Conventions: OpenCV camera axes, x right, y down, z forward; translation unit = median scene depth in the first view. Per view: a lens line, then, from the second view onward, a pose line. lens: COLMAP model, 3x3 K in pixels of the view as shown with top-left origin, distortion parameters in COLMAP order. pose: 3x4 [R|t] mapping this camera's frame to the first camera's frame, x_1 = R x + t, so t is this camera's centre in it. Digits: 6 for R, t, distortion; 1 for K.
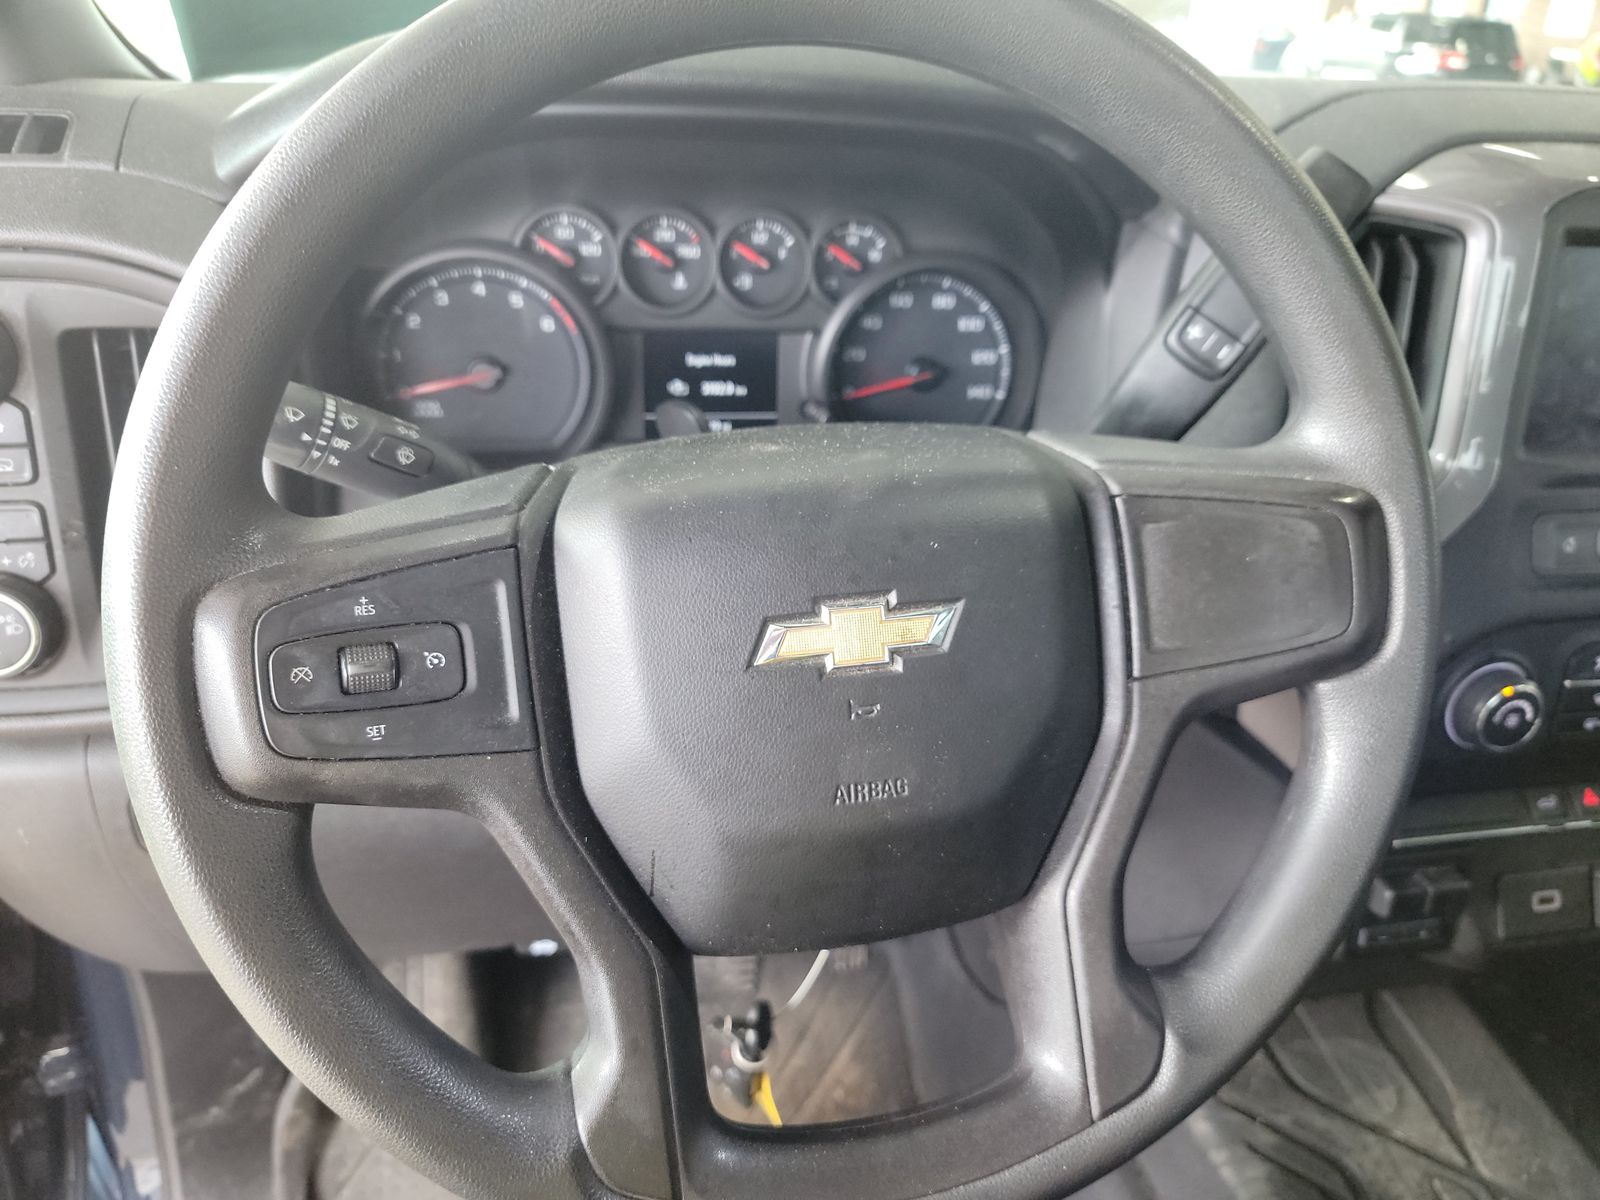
lens RADIAL K [[1146.1, 0, 800.0], [0, 1146.1, 600.0], [0, 0, 1]] dist [0.005118, -0.050027]
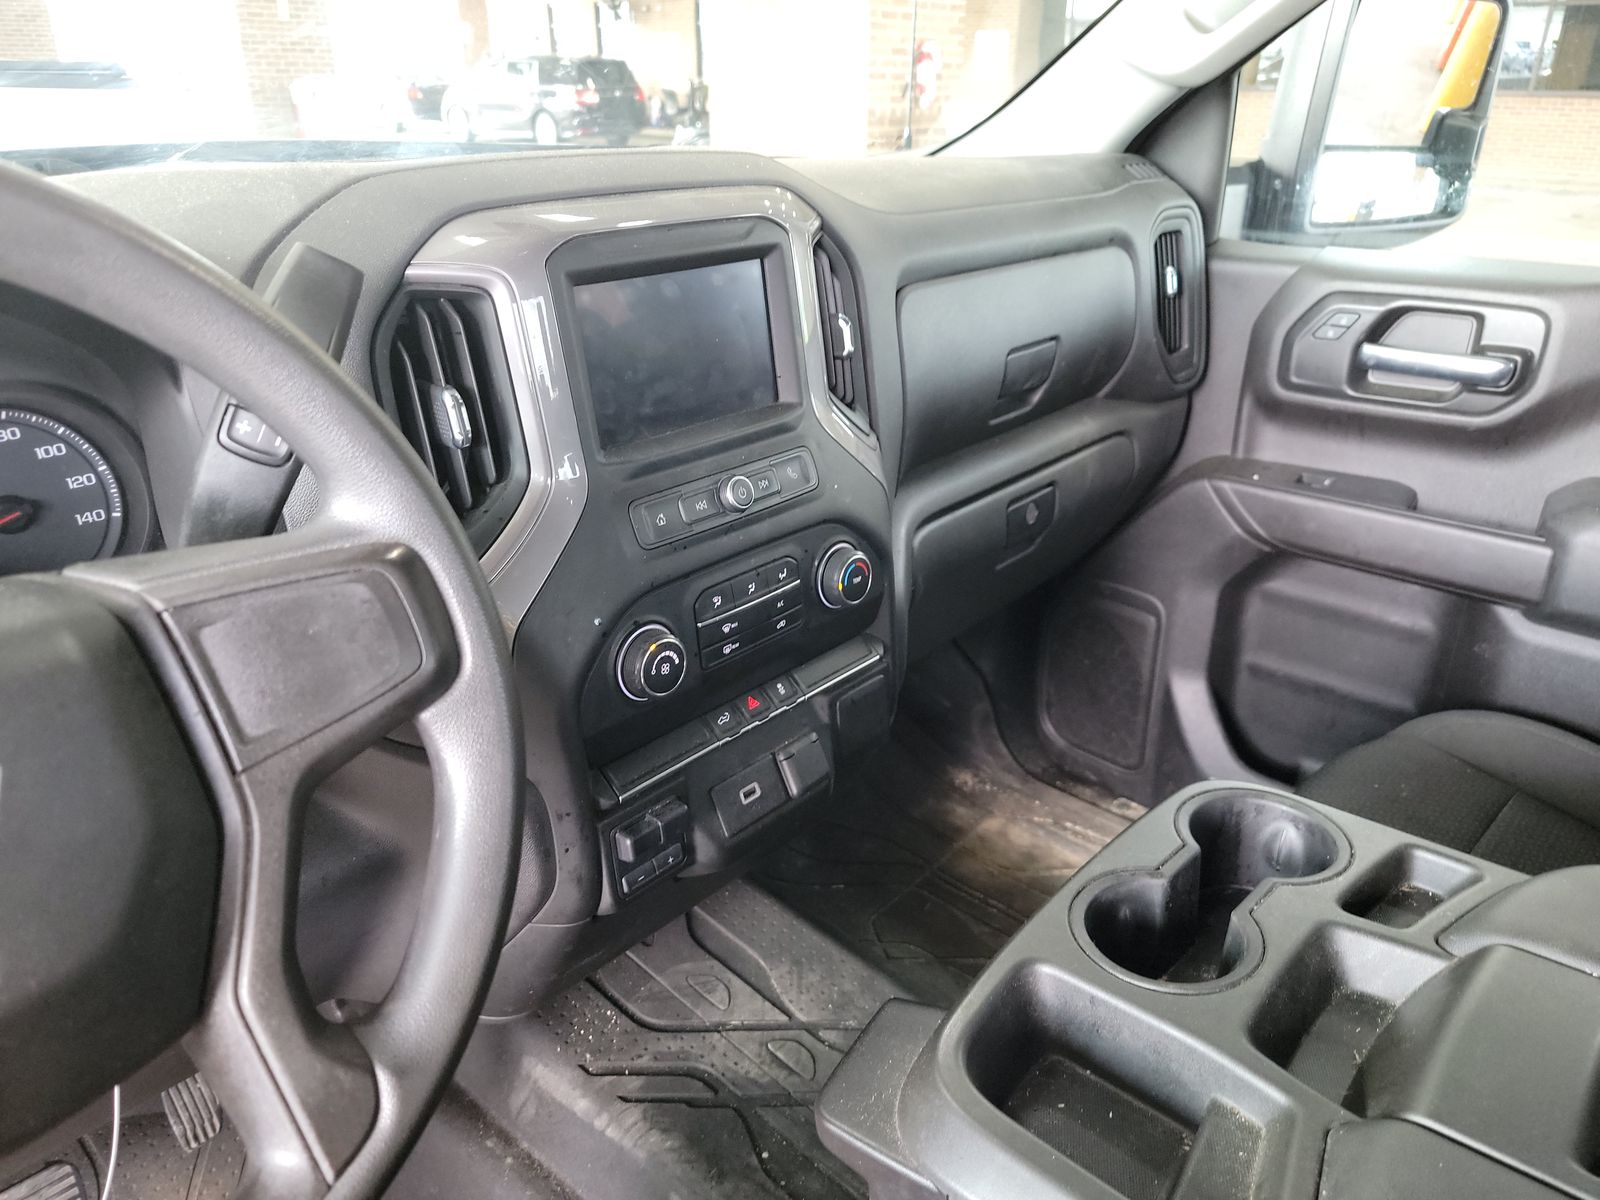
lens RADIAL K [[1123.2, 0, 844.2], [0, 1123.2, 594.4], [0, 0, 1]] dist [0.004995, -0.006247]
pose [[0.782122, -0.290472, 0.551281, 0.126890], [0.307345, 0.949429, 0.064217, 0.011079], [-0.542055, 0.119208, 0.831845, -0.106826]]
